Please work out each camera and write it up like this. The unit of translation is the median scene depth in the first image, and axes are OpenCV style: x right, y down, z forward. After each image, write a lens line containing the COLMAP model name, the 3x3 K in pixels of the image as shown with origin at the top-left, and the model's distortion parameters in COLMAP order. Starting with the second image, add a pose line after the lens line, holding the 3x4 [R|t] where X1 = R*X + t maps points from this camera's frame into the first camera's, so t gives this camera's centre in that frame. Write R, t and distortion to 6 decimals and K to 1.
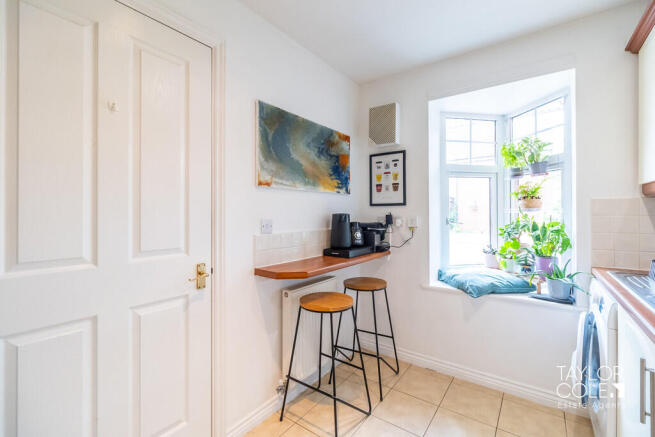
lens RADIAL K [[290.5, 0, 327.6], [0, 290.5, 214.7], [0, 0, 1]] dist [0.000050, 0.000043]
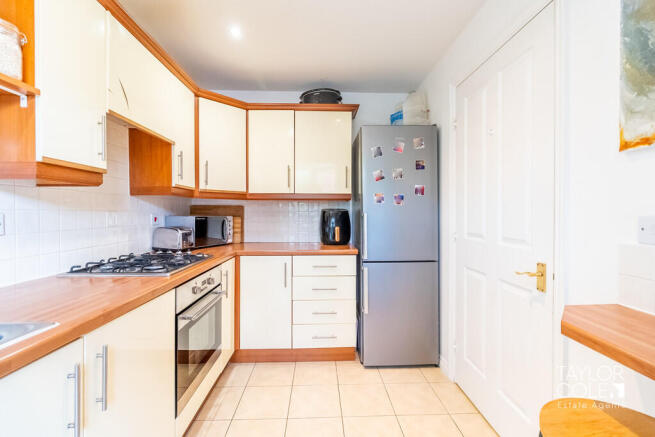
lens RADIAL K [[290.5, 0, 328.0], [0, 290.5, 215.1], [0, 0, 1]] dist [0.000050, 0.000043]
pose [[-0.785846, 0.013862, -0.618267, 0.513625], [0.006512, 0.999879, 0.014141, 0.006306], [0.618388, 0.007087, -0.785841, 1.083044]]
